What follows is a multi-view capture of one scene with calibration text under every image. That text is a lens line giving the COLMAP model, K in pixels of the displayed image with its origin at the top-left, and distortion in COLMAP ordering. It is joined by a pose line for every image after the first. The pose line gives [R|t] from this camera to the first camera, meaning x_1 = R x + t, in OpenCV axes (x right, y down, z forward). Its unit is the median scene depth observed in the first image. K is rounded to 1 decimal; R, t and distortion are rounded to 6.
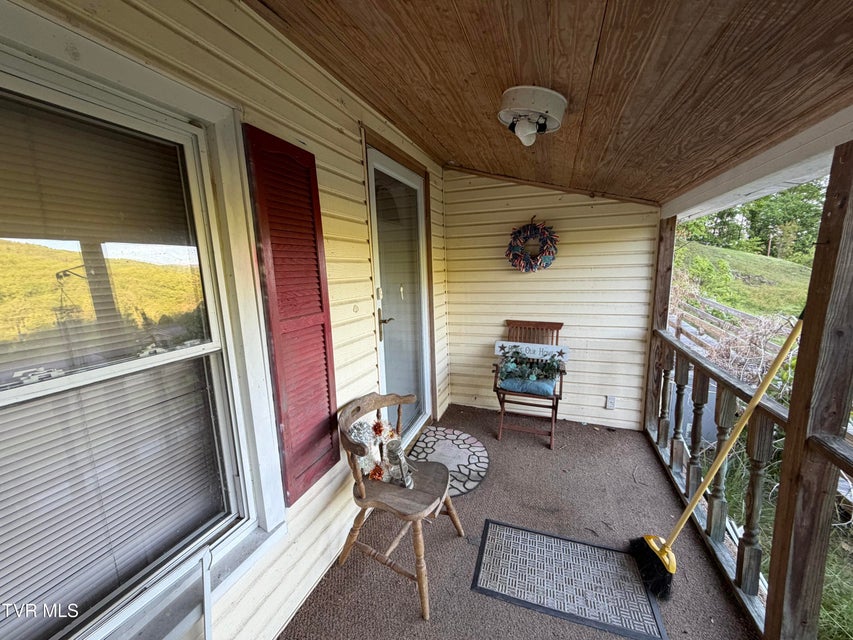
lens RADIAL K [[343.5, 0, 426.5], [0, 343.5, 320.0], [0, 0, 1]] dist [0.000385, 0.000055]
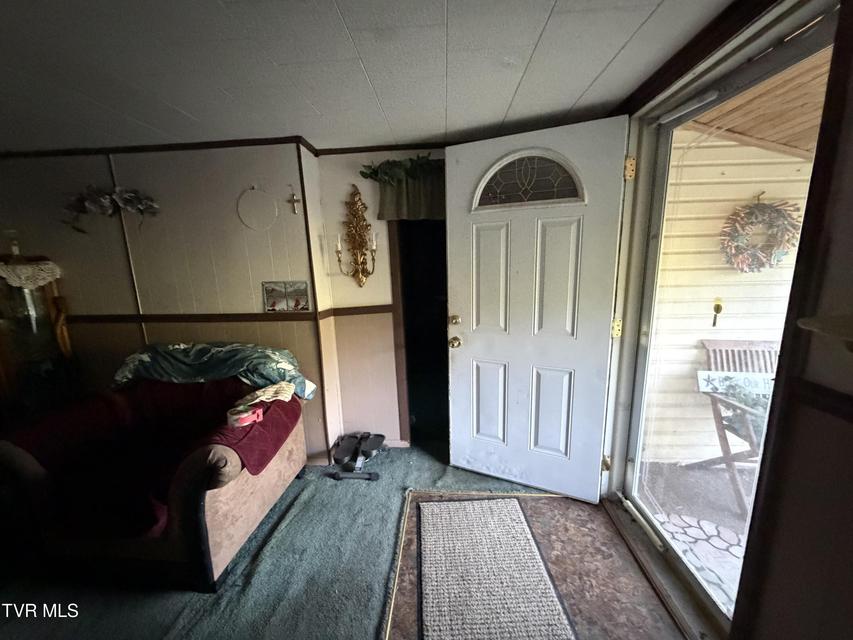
lens RADIAL K [[343.5, 0, 426.5], [0, 343.5, 320.0], [0, 0, 1]] dist [0.000385, 0.000055]
pose [[0.957112, -0.036481, 0.287411, -0.537059], [0.032799, 0.999307, 0.017615, -0.075138], [-0.287854, -0.007433, 0.957645, 0.510159]]
